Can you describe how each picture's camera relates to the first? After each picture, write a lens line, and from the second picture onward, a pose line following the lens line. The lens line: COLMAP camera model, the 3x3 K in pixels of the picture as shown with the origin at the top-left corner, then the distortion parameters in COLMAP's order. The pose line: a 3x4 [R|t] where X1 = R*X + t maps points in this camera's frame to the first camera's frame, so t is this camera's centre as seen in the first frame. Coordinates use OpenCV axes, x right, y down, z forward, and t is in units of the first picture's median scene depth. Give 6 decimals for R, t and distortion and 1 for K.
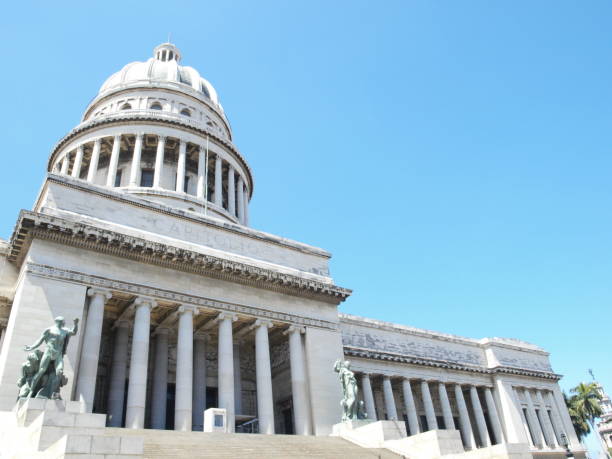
lens RADIAL K [[489.0, 0, 306.0], [0, 489.0, 229.5], [0, 0, 1]] dist [-0.101676, -0.000558]
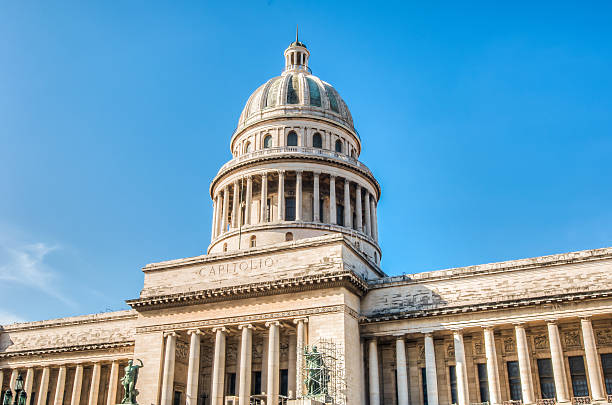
lens RADIAL K [[604.5, 0, 306.0], [0, 604.5, 202.5], [0, 0, 1]] dist [-0.012911, -0.172918]
pose [[0.494827, -0.274444, -0.824516, 1.274544], [0.422381, 0.905157, -0.047797, 0.014612], [0.759434, -0.324609, 0.563816, 0.244800]]
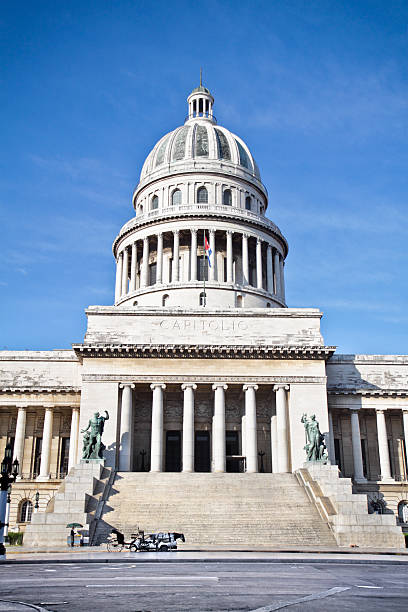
lens RADIAL K [[668.5, 0, 204.0], [0, 668.5, 306.0], [0, 0, 1]] dist [0.004590, 0.003669]
pose [[0.829921, -0.099645, -0.548910, 0.761861], [0.229552, 0.957761, 0.173205, -0.331356], [0.508466, -0.269750, 0.817739, -0.445977]]
